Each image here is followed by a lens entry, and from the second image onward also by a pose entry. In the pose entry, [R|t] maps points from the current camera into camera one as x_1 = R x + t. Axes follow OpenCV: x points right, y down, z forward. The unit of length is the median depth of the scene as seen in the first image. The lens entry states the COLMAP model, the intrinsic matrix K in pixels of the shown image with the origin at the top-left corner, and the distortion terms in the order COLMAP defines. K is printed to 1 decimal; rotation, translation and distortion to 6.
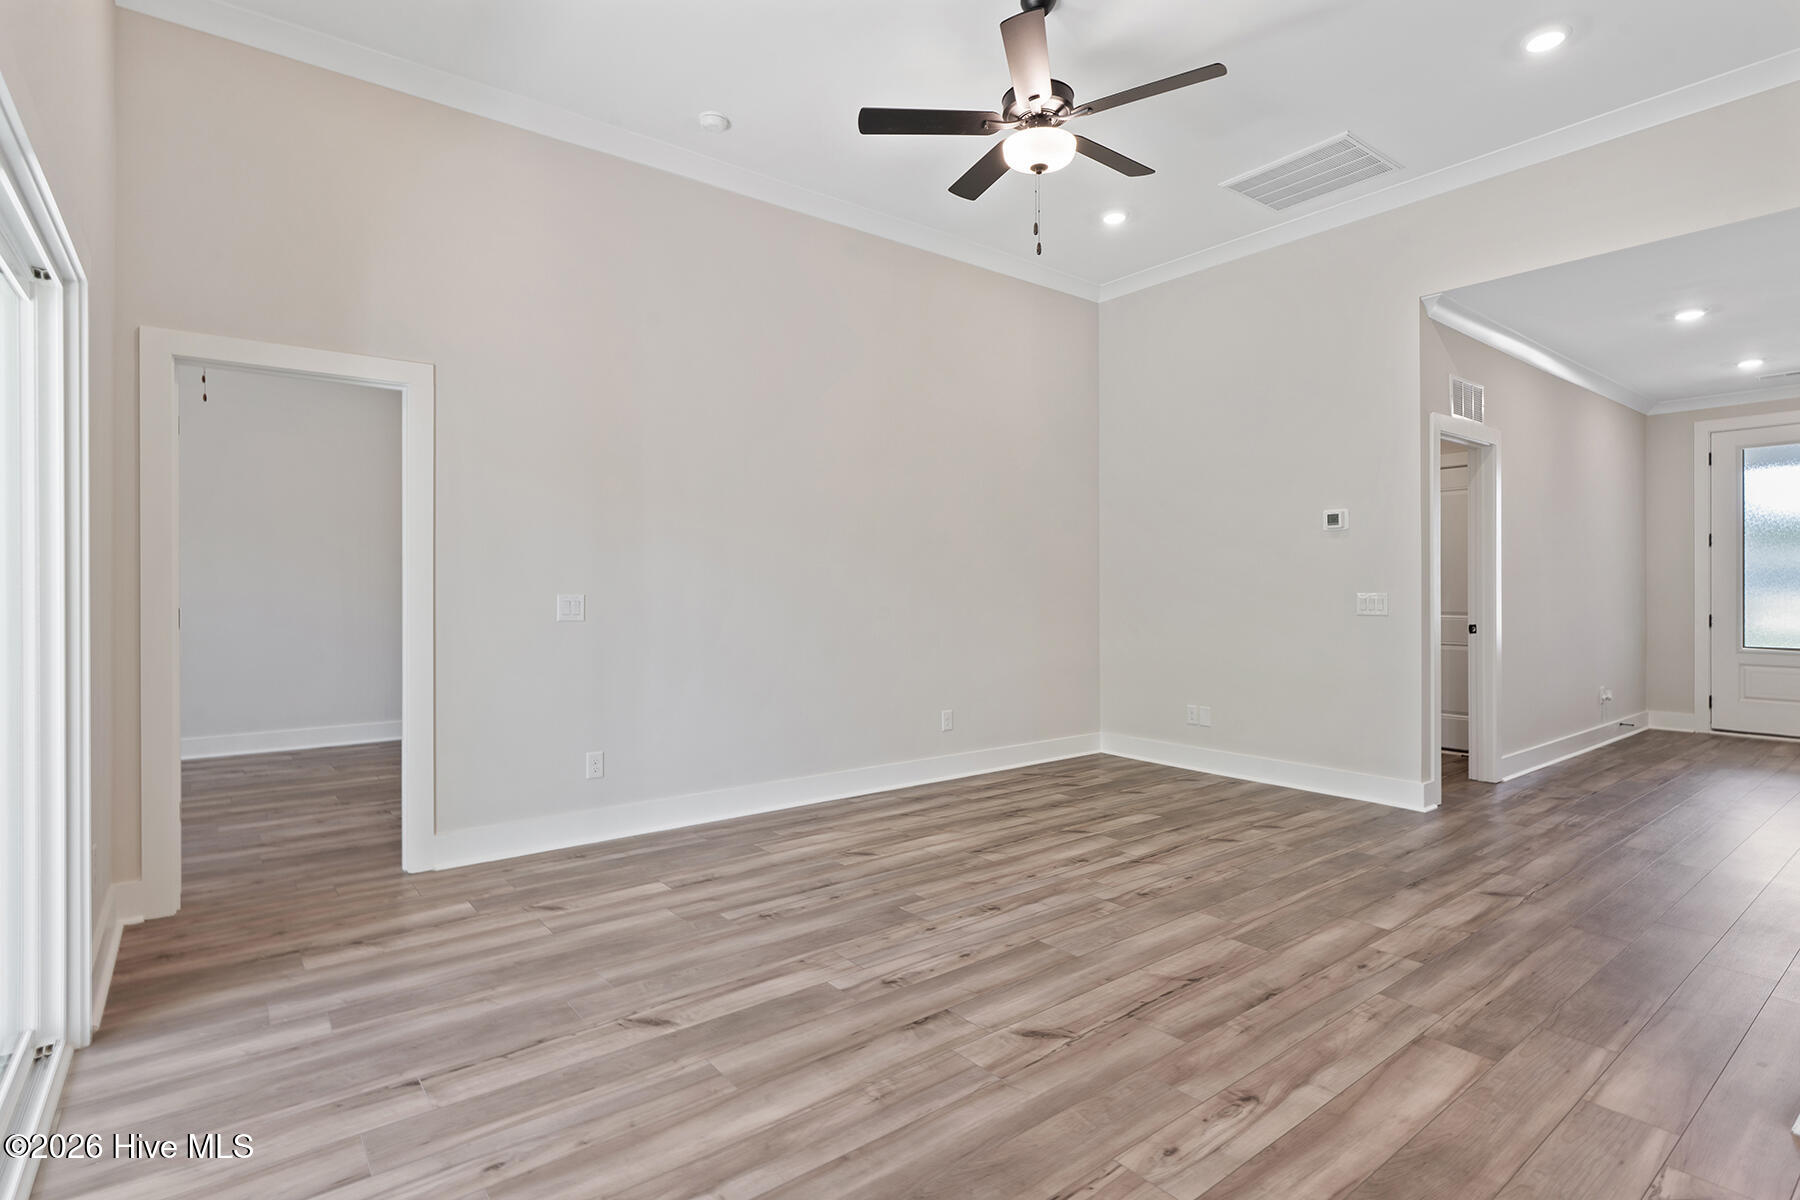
lens RADIAL K [[886.9, 0, 902.6], [0, 886.9, 588.9], [0, 0, 1]] dist [-0.008740, 0.003234]
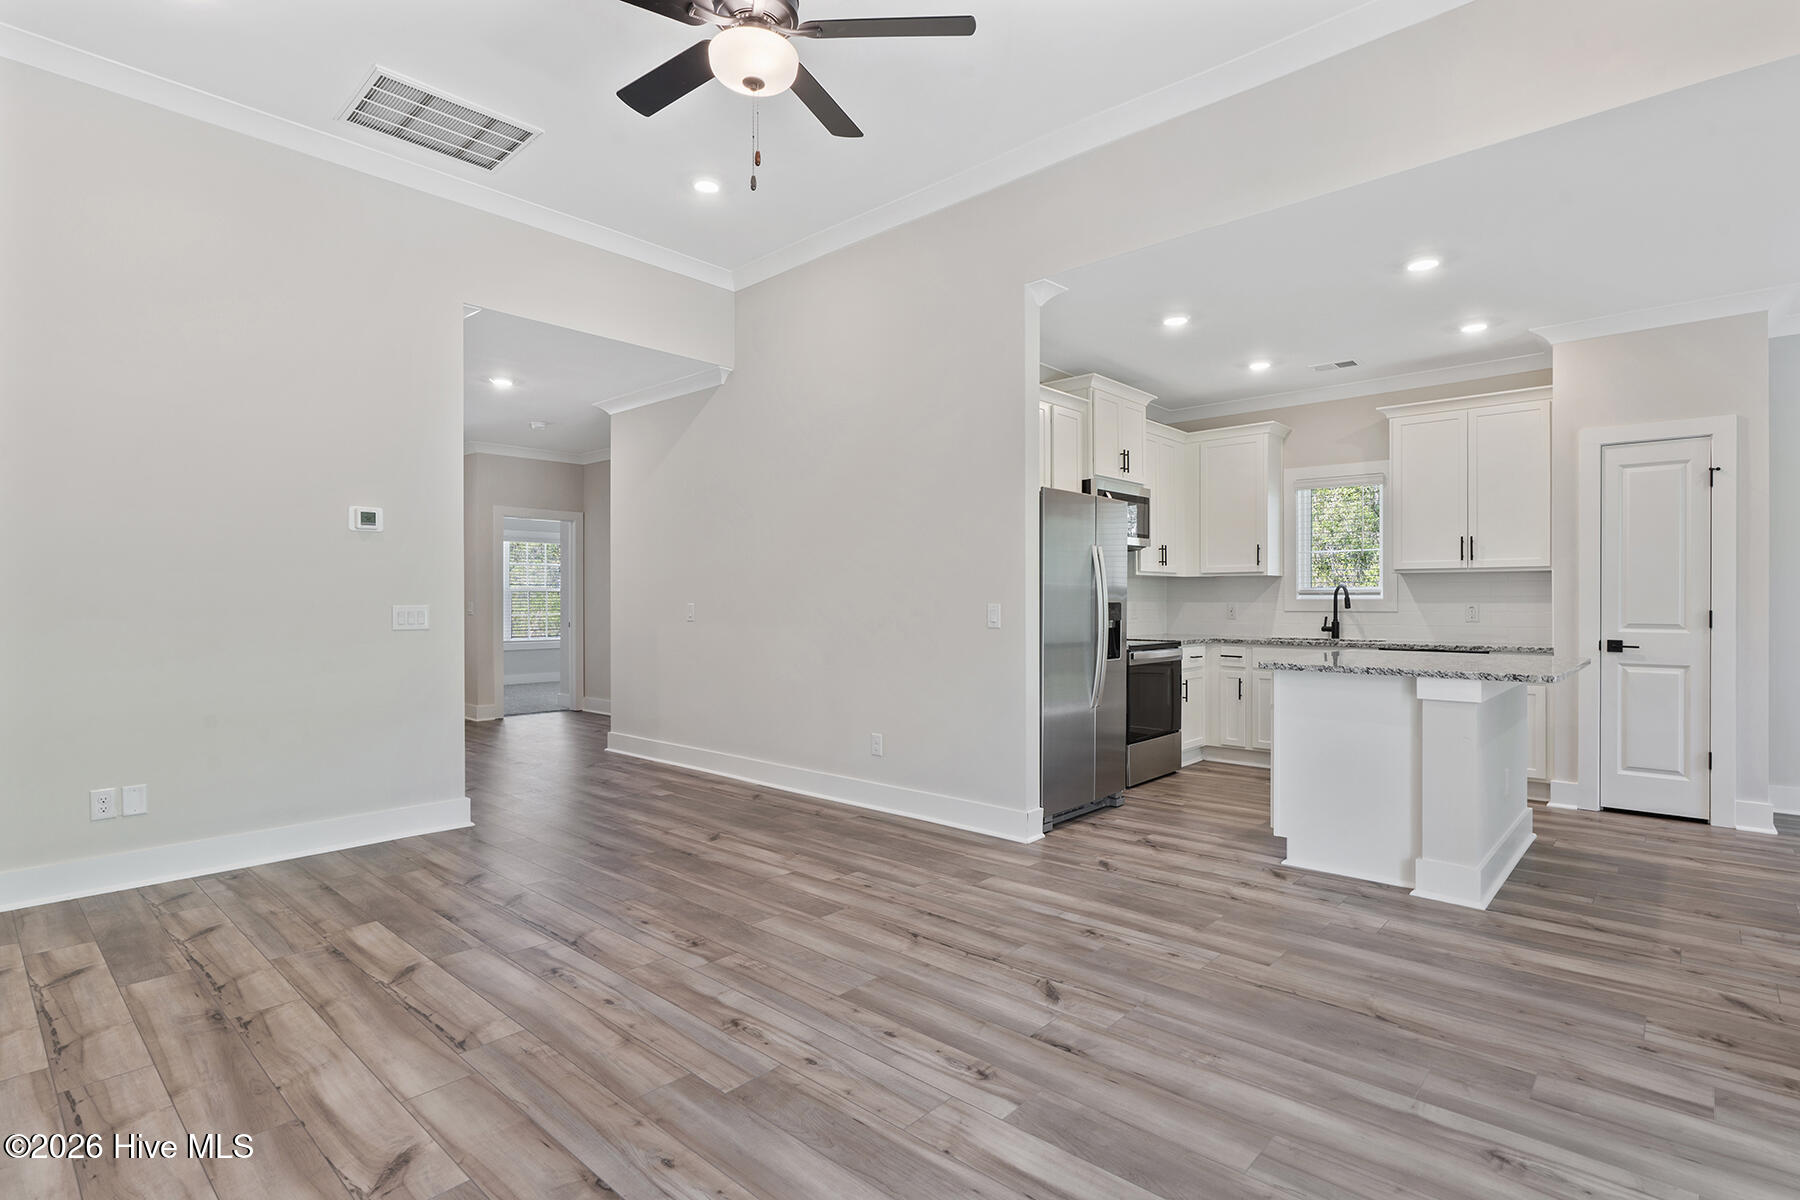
lens RADIAL K [[886.9, 0, 896.4], [0, 886.9, 604.5], [0, 0, 1]] dist [-0.008740, 0.003234]
pose [[-0.168570, -0.002944, 0.985685, -0.866352], [0.002032, 0.999992, 0.003334, 0.003963], [-0.985688, 0.002565, -0.168563, 1.298697]]
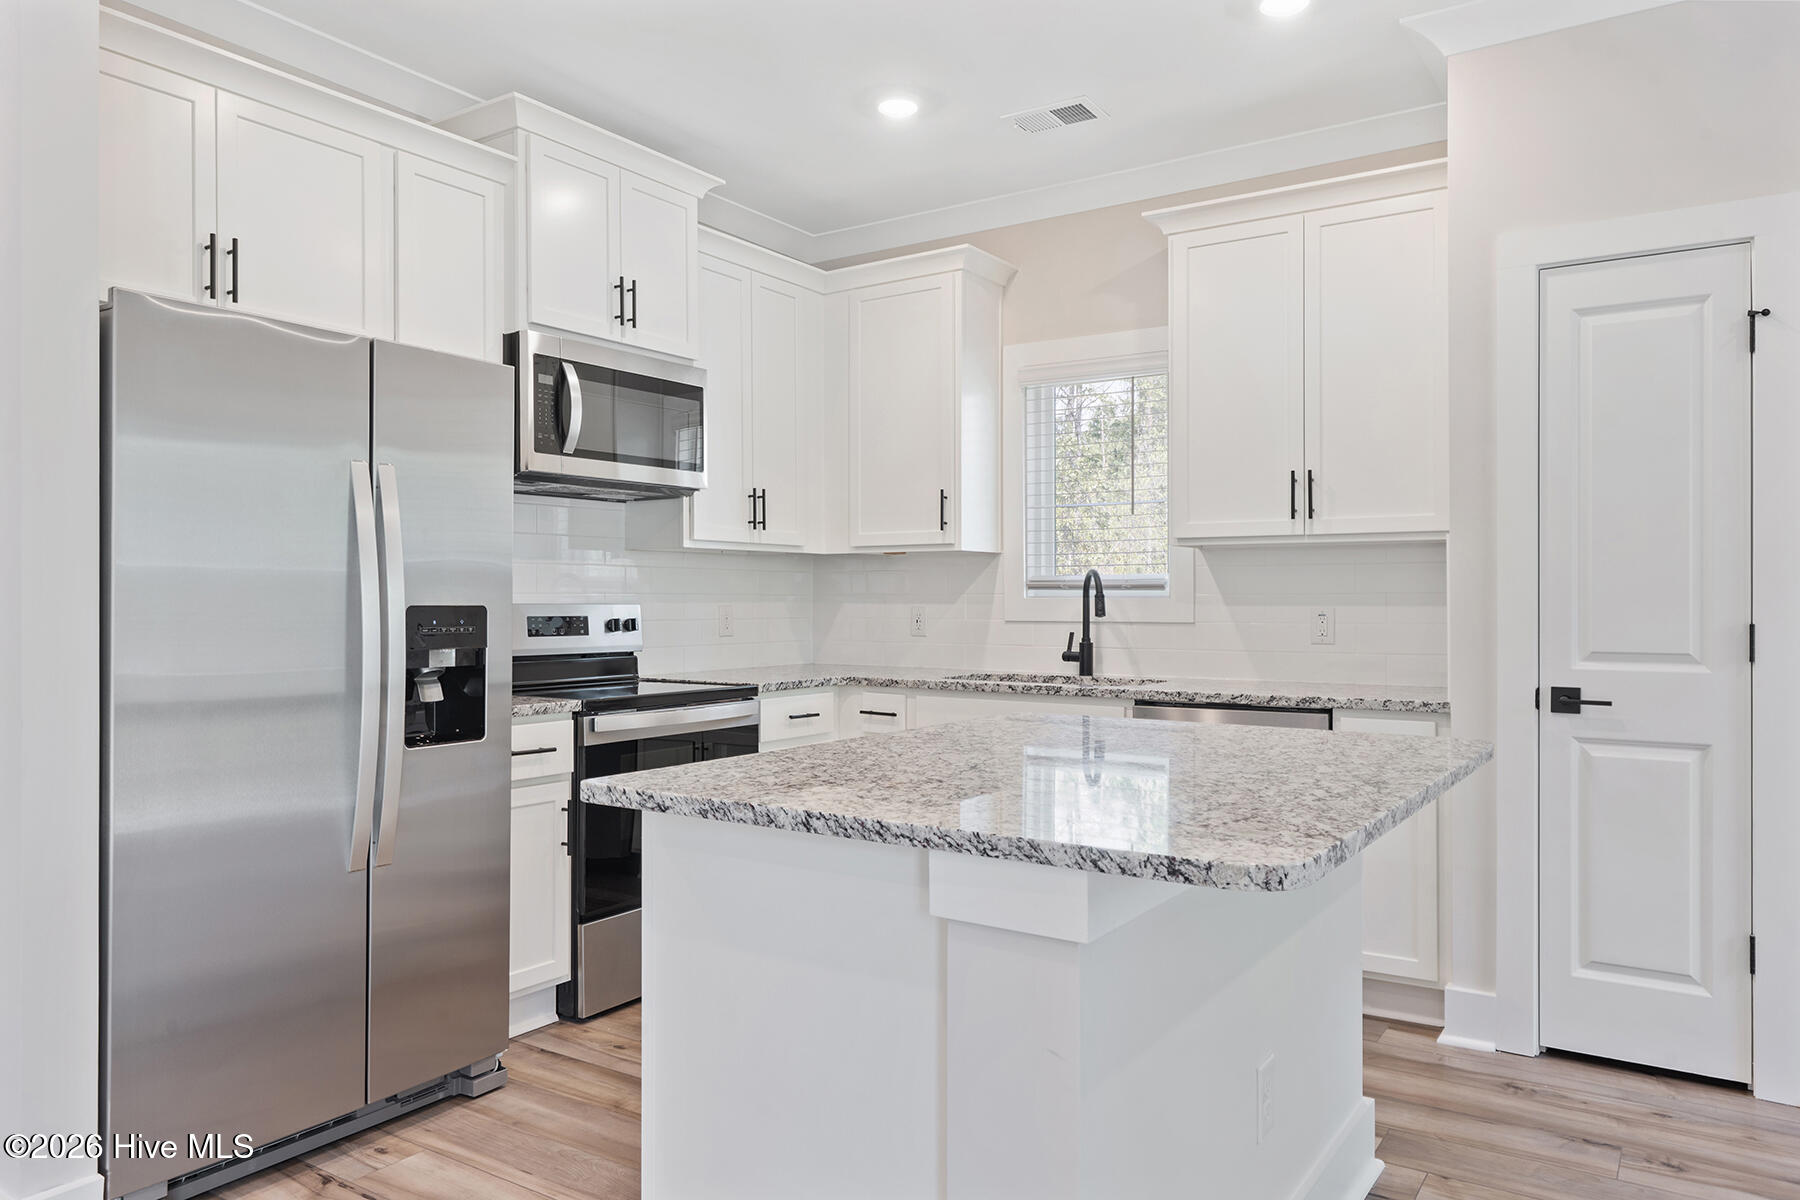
lens RADIAL K [[1222.4, 0, 901.8], [0, 1222.4, 596.0], [0, 0, 1]] dist [0.003787, -0.003722]
pose [[-0.311323, 0.003438, 0.950298, -0.189918], [0.000937, 0.999994, -0.003311, 0.002445], [-0.950304, -0.000141, -0.311325, 0.441029]]
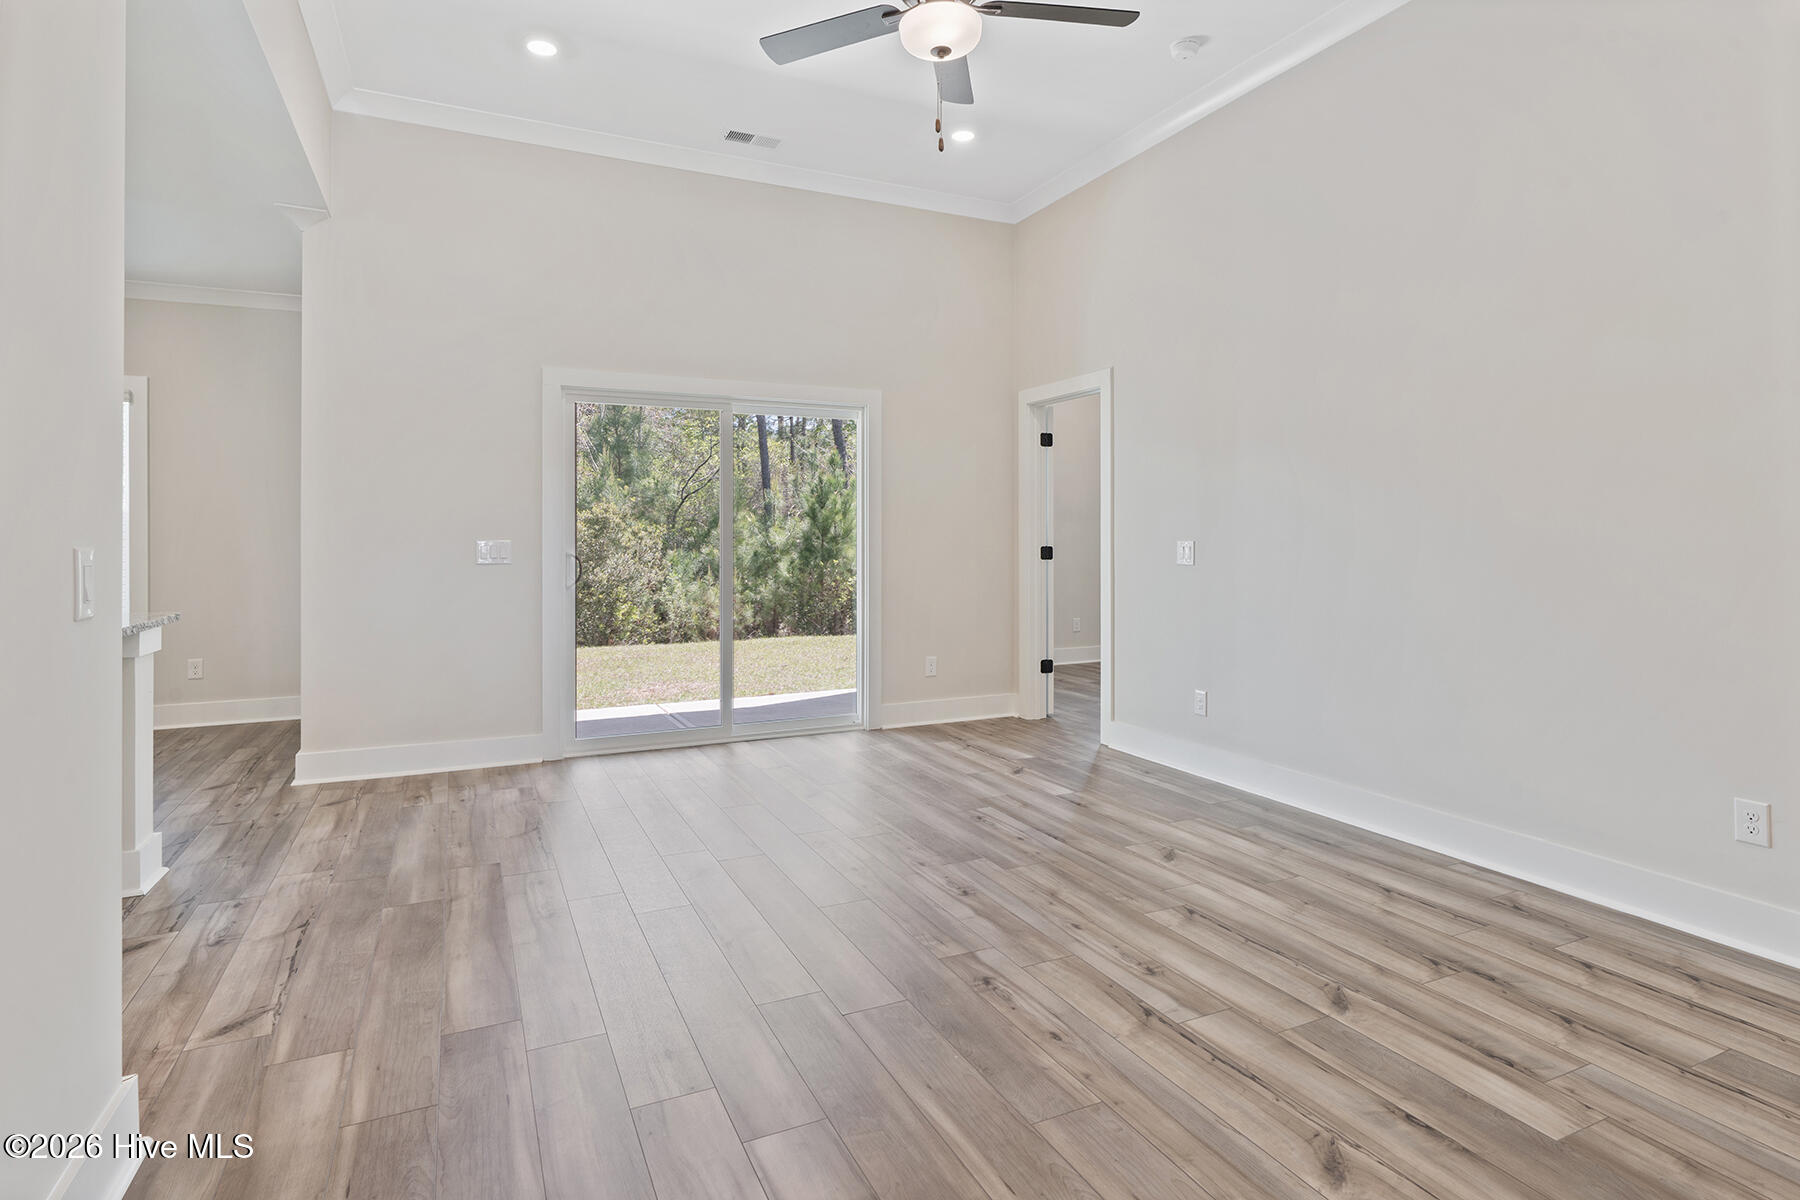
lens RADIAL K [[915.9, 0, 897.7], [0, 915.9, 536.7], [0, 0, 1]] dist [-0.006247, 0.001152]
pose [[-0.213186, 0.001066, -0.977011, 1.339628], [0.000437, 0.999999, 0.000996, -0.000584], [0.977012, -0.000215, -0.213186, 1.482092]]
